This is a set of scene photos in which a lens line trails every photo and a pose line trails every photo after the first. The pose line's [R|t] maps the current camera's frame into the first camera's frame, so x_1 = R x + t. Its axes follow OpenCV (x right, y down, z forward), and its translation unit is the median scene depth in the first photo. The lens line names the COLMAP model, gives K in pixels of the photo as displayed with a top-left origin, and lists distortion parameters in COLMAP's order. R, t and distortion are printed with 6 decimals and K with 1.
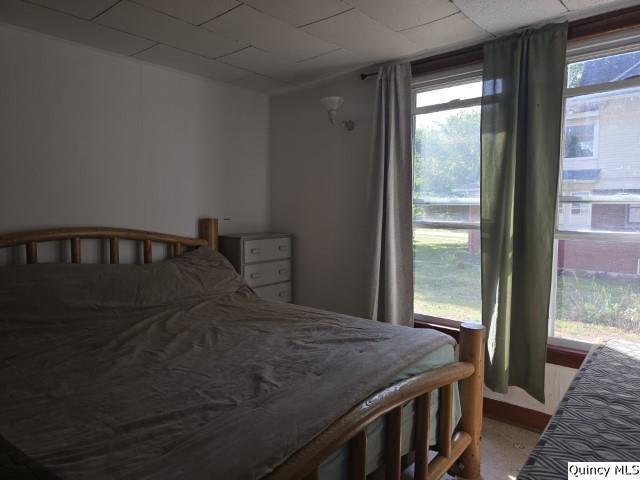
lens RADIAL K [[433.3, 0, 320.0], [0, 433.3, 240.0], [0, 0, 1]] dist [0.092268, -0.082861]
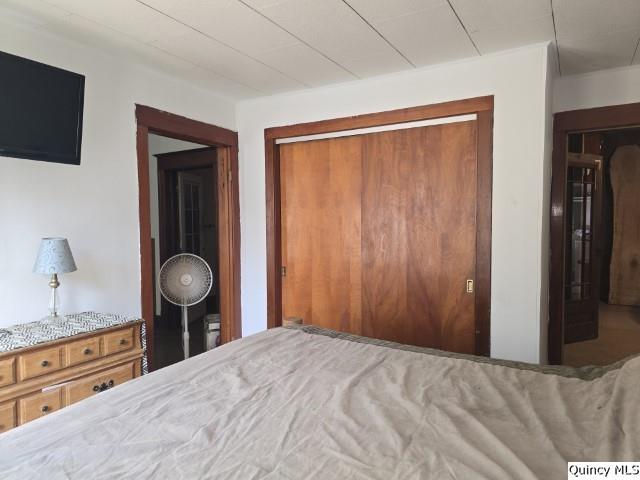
lens RADIAL K [[433.3, 0, 320.0], [0, 433.3, 240.0], [0, 0, 1]] dist [0.092268, -0.082861]
pose [[-0.987666, 0.011250, -0.156170, -0.130899], [-0.007331, 0.992999, 0.117894, -0.130763], [0.156403, 0.117585, -0.980669, 1.635116]]
